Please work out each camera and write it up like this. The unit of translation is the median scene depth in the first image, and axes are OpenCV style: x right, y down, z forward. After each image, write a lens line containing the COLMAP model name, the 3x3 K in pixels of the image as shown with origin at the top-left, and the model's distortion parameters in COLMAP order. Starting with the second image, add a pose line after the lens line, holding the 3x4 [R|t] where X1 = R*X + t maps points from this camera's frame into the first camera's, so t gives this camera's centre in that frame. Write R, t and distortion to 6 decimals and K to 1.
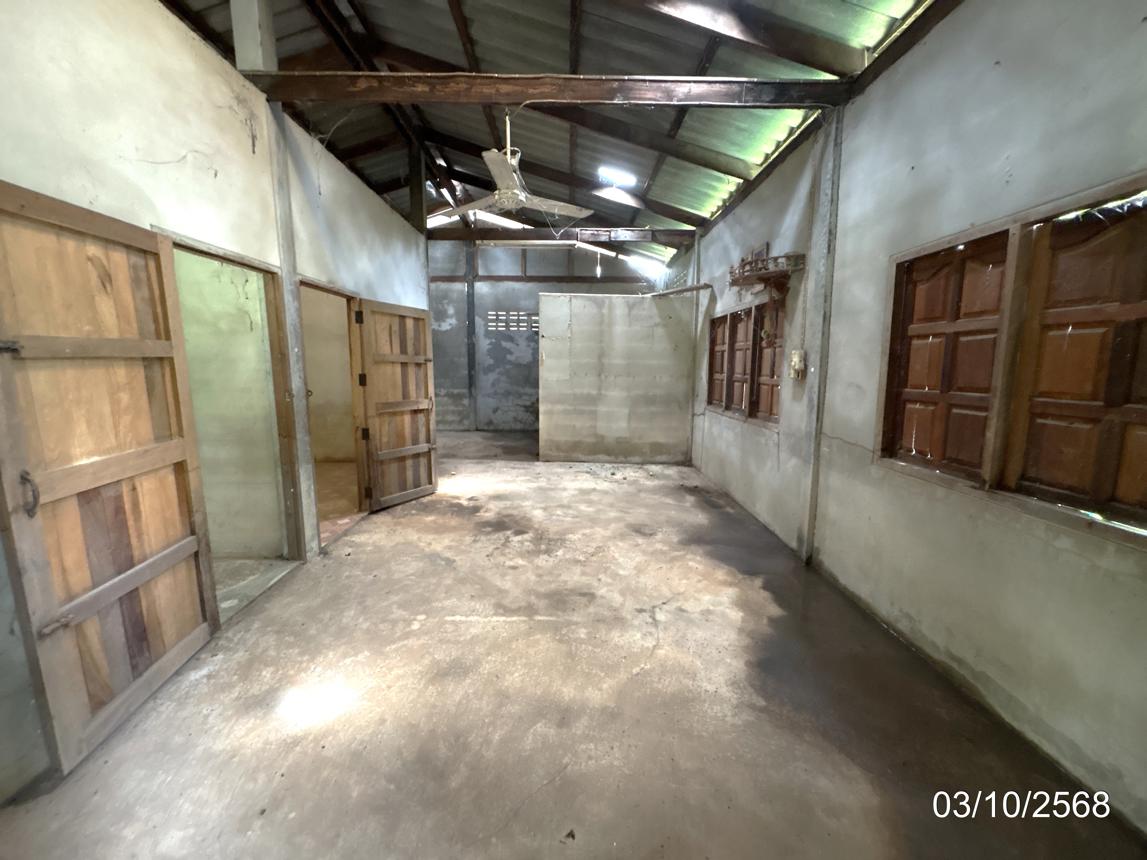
lens RADIAL K [[458.0, 0, 574.0], [0, 458.0, 429.8], [0, 0, 1]] dist [0.000310, 0.000316]
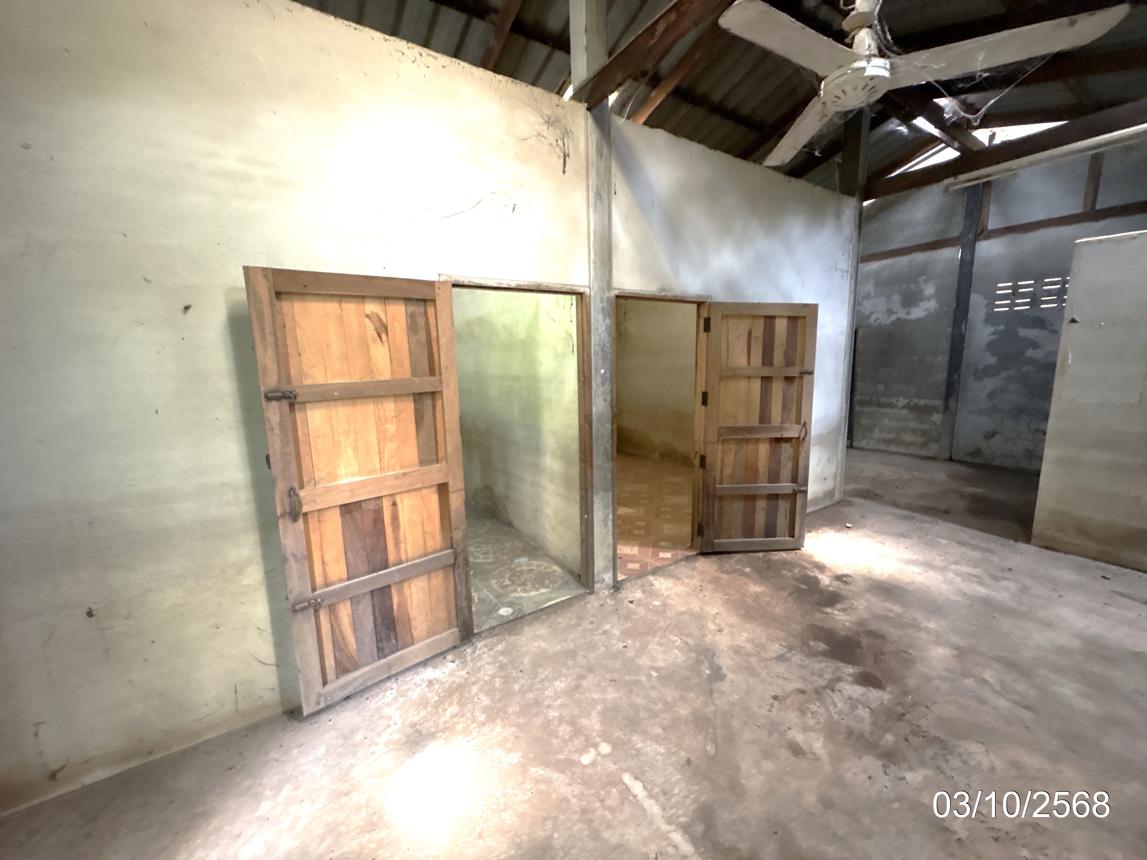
lens RADIAL K [[458.0, 0, 571.3], [0, 458.0, 430.0], [0, 0, 1]] dist [0.000310, 0.000316]
pose [[0.538854, 0.112814, -0.834811, 0.118893], [-0.097516, 0.992684, 0.071204, -0.088303], [0.836736, 0.043039, 0.545912, 0.335029]]
